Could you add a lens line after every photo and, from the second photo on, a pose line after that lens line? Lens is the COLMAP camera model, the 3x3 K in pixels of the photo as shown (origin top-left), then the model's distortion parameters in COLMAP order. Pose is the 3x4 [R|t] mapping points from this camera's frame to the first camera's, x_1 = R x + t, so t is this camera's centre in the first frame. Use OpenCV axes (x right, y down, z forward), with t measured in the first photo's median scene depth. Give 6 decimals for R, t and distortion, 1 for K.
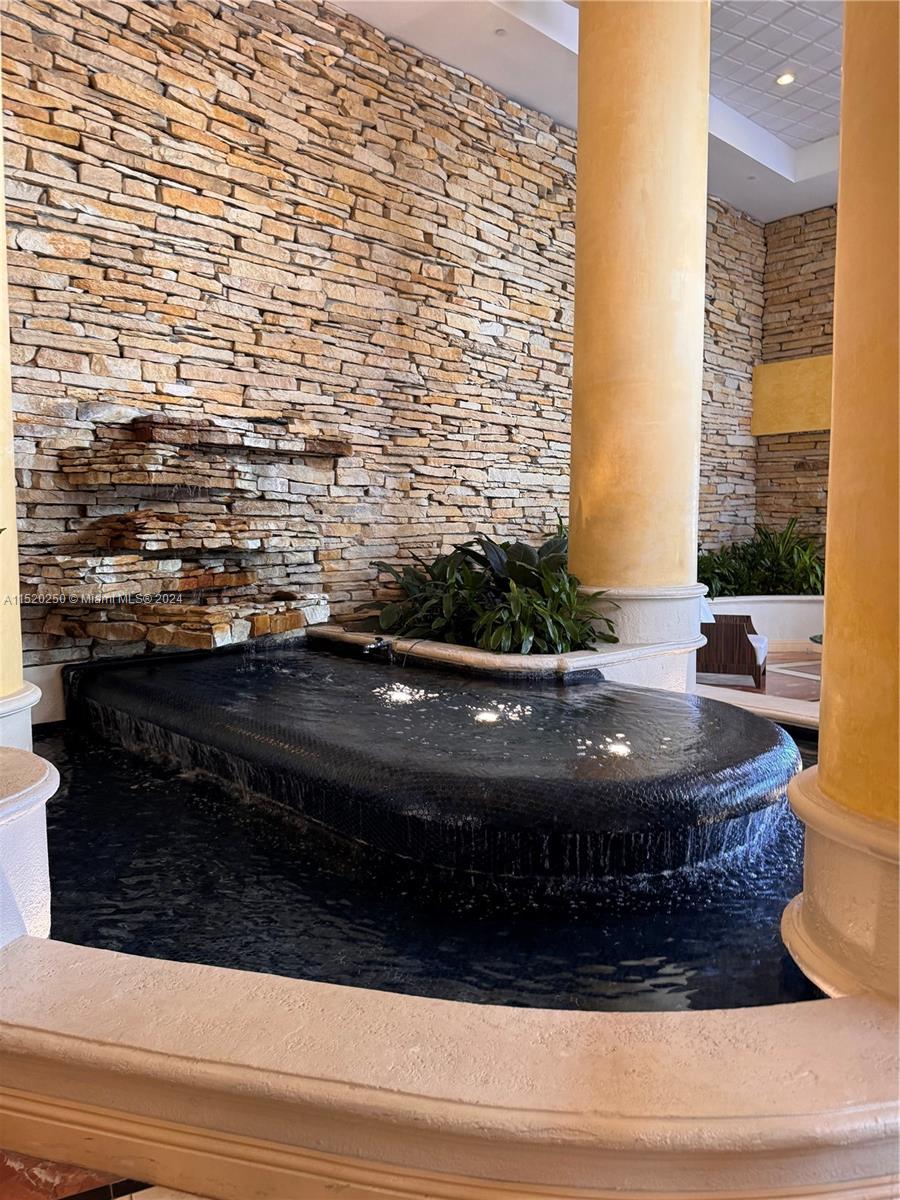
lens RADIAL K [[841.6, 0, 449.5], [0, 841.6, 589.6], [0, 0, 1]] dist [0.030059, -0.034877]
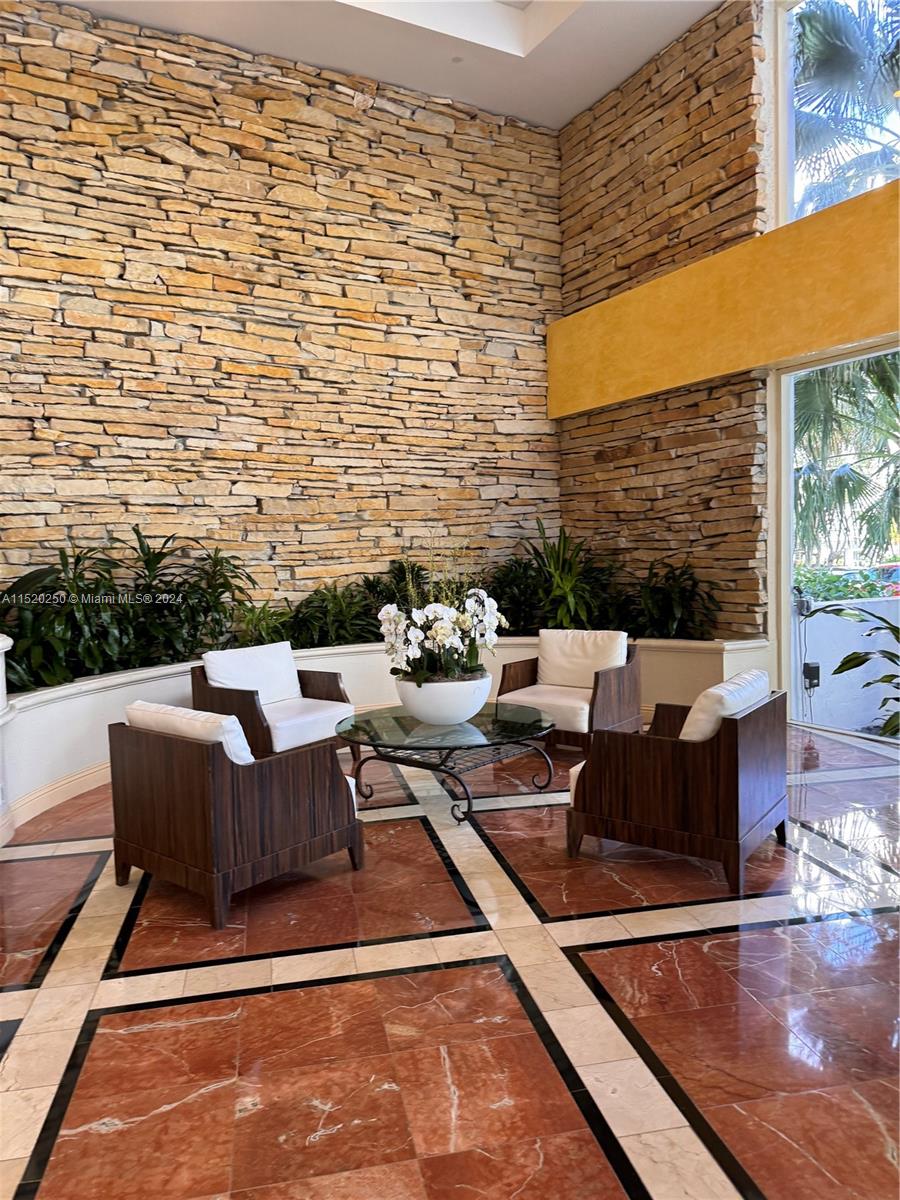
lens RADIAL K [[841.6, 0, 450.9], [0, 841.6, 610.2], [0, 0, 1]] dist [0.030059, -0.034877]
pose [[0.964640, -0.006128, -0.263499, 0.498963], [0.004429, 0.999965, -0.007040, -0.010785], [0.263533, 0.005624, 0.964634, 0.282937]]
